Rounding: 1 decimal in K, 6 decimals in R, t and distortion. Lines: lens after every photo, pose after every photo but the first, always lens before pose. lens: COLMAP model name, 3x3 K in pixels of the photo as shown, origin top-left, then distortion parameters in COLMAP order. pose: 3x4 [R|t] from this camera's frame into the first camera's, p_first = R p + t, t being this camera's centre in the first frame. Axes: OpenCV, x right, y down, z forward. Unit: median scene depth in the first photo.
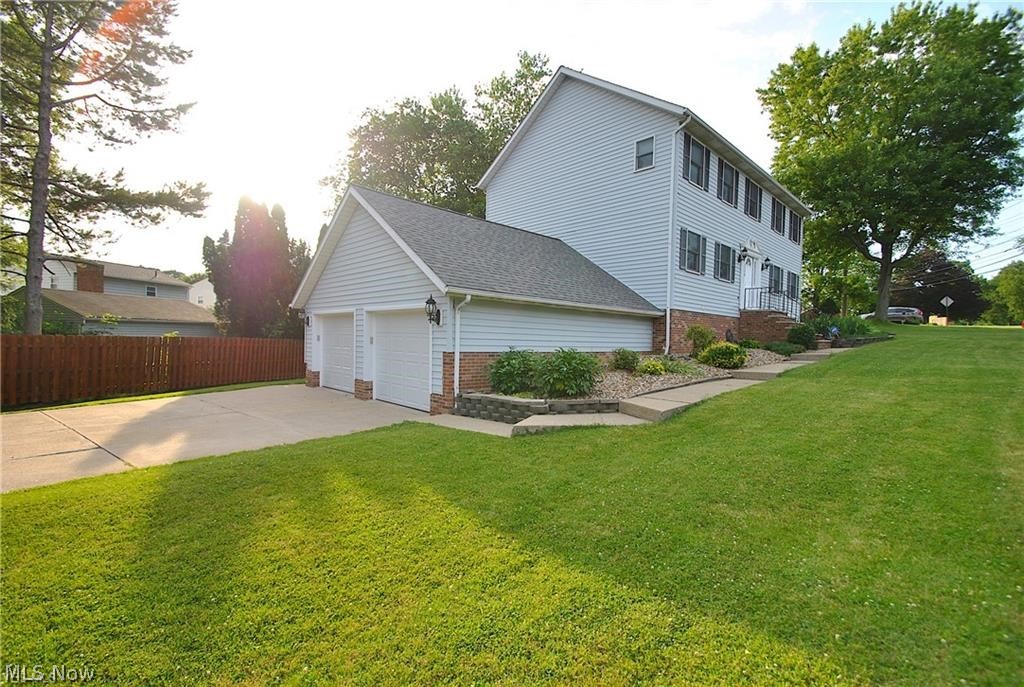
lens RADIAL K [[454.2, 0, 512.0], [0, 454.2, 343.5], [0, 0, 1]] dist [-0.001228, -0.009926]
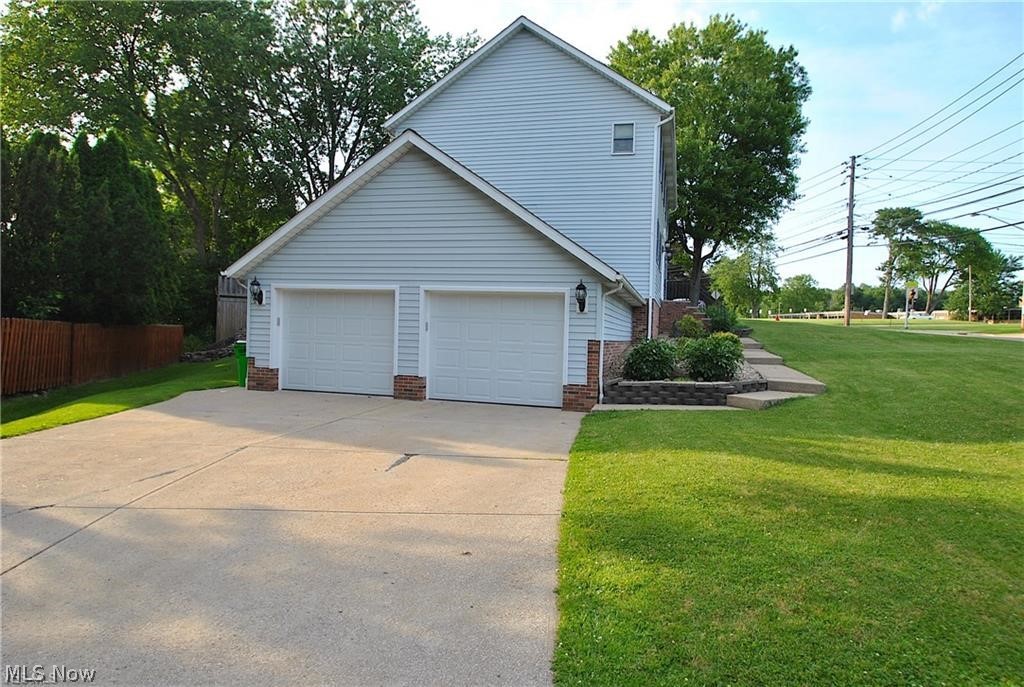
lens RADIAL K [[629.4, 0, 512.0], [0, 629.4, 343.5], [0, 0, 1]] dist [-0.063569, -0.000416]
pose [[0.854714, -0.001280, 0.519097, -0.606873], [-0.008855, 0.999815, 0.017047, 0.002855], [-0.519023, -0.019167, 0.854545, -0.030683]]
